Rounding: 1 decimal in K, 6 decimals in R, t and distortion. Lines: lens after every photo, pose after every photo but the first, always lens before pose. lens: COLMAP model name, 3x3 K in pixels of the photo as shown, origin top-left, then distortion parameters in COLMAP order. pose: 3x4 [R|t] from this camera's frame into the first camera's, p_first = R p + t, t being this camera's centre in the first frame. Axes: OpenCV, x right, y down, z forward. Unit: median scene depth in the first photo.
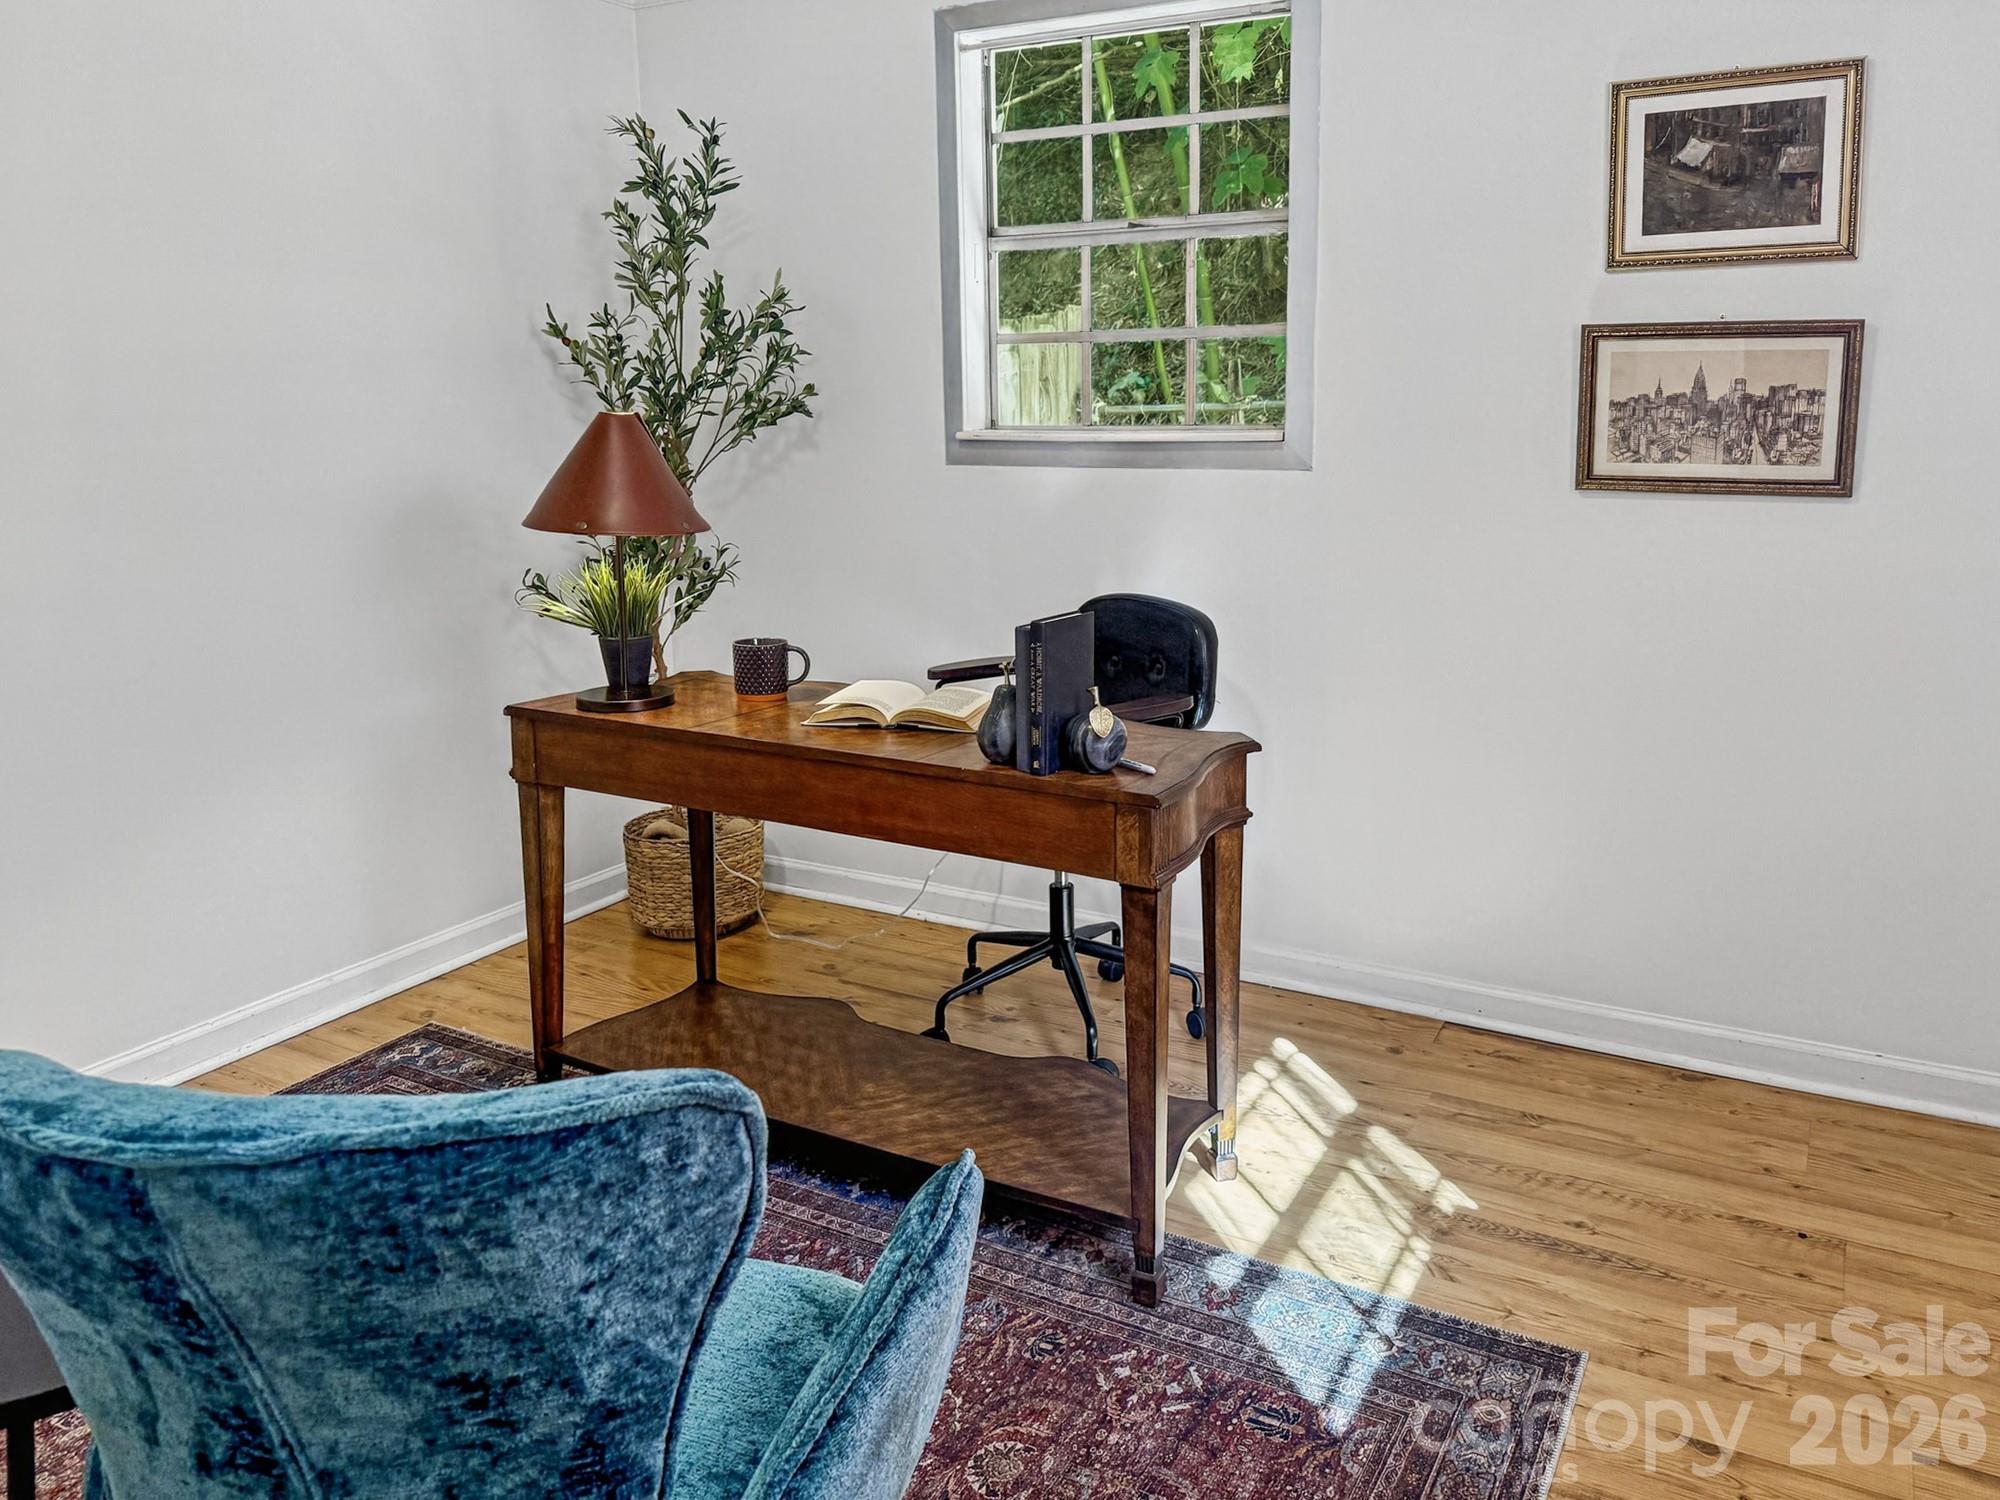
lens RADIAL K [[1429.0, 0, 1000.5], [0, 1429.0, 746.4], [0, 0, 1]] dist [-0.002530, -0.008881]
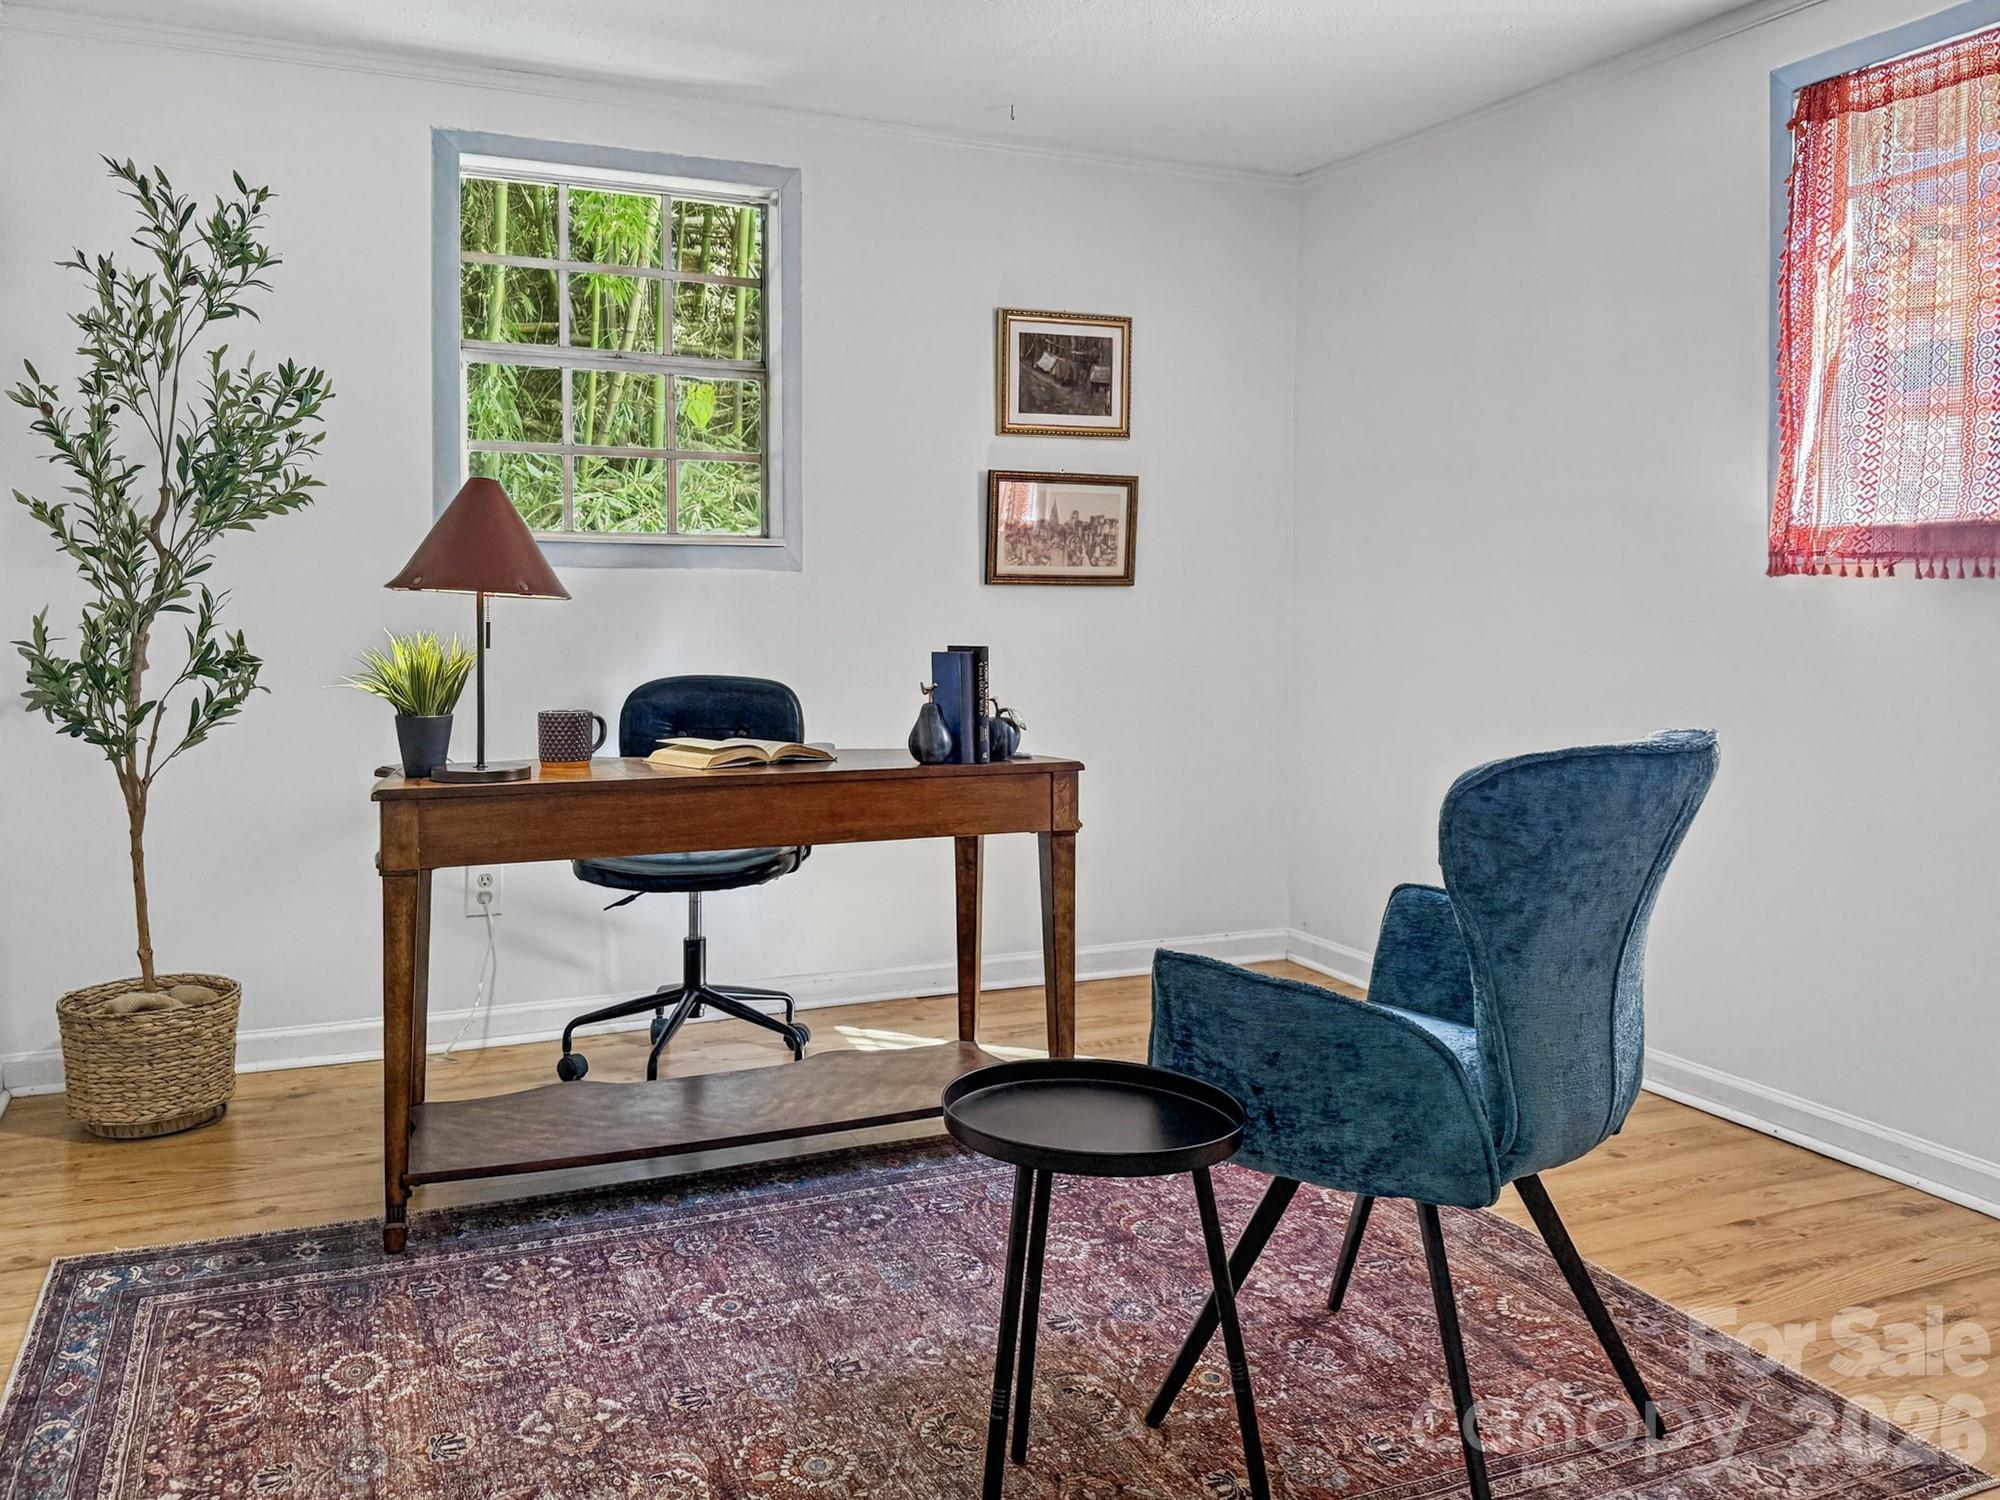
lens RADIAL K [[1612.1, 0, 997.1], [0, 1612.1, 717.4], [0, 0, 1]] dist [0.244764, -0.316682]
pose [[0.634752, -0.055227, 0.770740, -0.890671], [0.167936, 0.983461, -0.067836, 0.063889], [-0.754246, 0.172494, 0.633529, 0.004062]]
